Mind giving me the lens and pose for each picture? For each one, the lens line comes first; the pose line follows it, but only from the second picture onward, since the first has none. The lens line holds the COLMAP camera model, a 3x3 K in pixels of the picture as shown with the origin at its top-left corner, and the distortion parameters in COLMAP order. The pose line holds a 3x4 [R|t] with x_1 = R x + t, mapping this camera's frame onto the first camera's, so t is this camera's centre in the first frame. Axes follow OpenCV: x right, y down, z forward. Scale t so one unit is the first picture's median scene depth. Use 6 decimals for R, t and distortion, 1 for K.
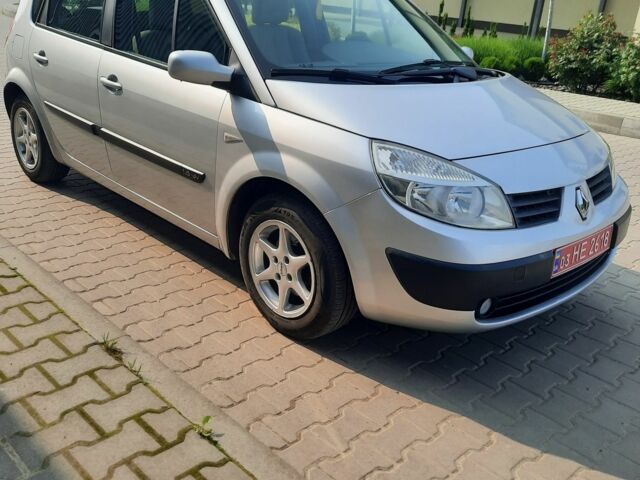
lens RADIAL K [[623.0, 0, 320.0], [0, 623.0, 240.0], [0, 0, 1]] dist [-0.005073, -0.000808]
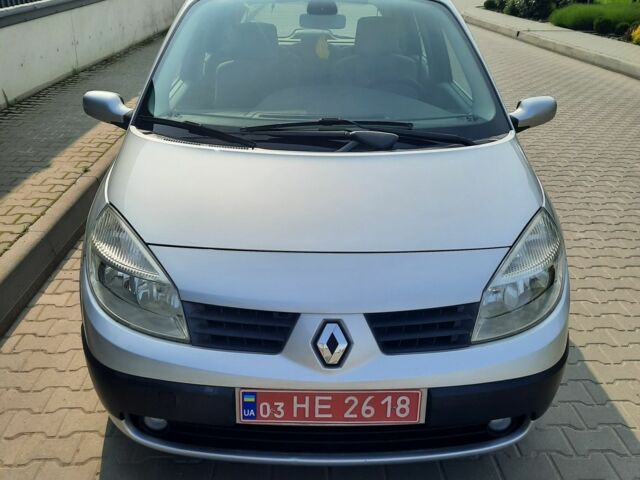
lens RADIAL K [[623.0, 0, 320.0], [0, 623.0, 240.0], [0, 0, 1]] dist [-0.005073, -0.000808]
pose [[0.754800, 0.220531, -0.617772, 0.847103], [-0.221268, 0.972192, 0.076704, -0.231978], [0.617509, 0.078797, 0.782607, 0.433566]]
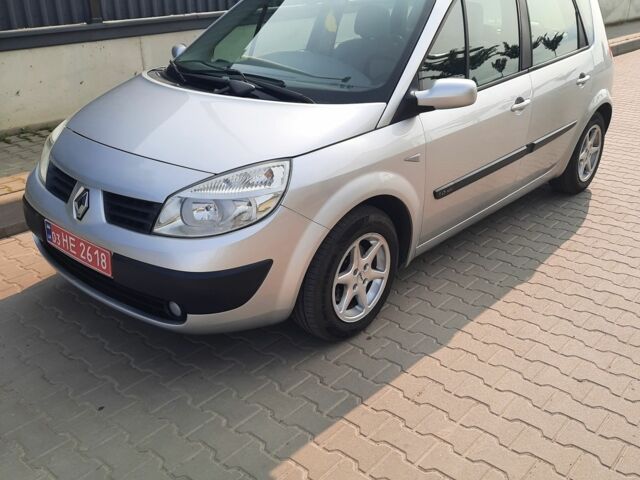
lens RADIAL K [[623.0, 0, 320.0], [0, 623.0, 240.0], [0, 0, 1]] dist [-0.005073, -0.000808]
pose [[0.092699, 0.345927, -0.933671, 1.509967], [-0.368281, 0.883120, 0.290633, -0.473132], [0.925082, 0.316912, 0.209262, 1.211638]]
